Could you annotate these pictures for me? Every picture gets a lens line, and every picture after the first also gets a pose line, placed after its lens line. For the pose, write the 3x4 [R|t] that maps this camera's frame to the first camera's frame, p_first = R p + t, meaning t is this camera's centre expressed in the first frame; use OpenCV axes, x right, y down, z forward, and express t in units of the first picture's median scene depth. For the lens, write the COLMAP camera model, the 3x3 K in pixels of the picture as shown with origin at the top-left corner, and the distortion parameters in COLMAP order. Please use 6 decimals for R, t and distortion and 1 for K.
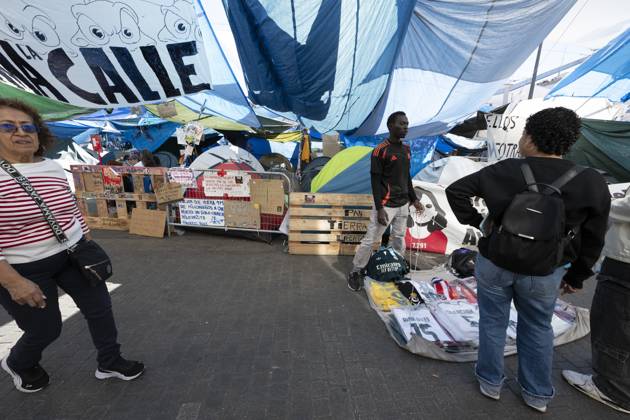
lens RADIAL K [[241.0, 0, 364.3], [0, 241.0, 184.7], [0, 0, 1]] dist [-0.000481, -0.003279]
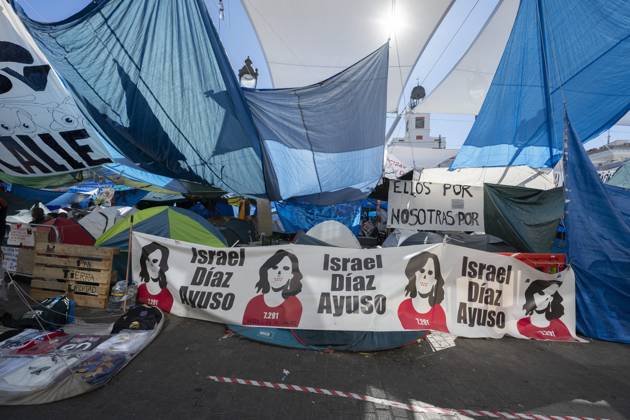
lens RADIAL K [[241.0, 0, 364.3], [0, 241.0, 184.7], [0, 0, 1]] dist [-0.000481, -0.003279]
pose [[0.990147, -0.004124, -0.139968, 0.971409], [-0.034510, 0.961550, -0.272454, 0.015801], [0.135710, 0.274600, 0.951934, 0.016691]]
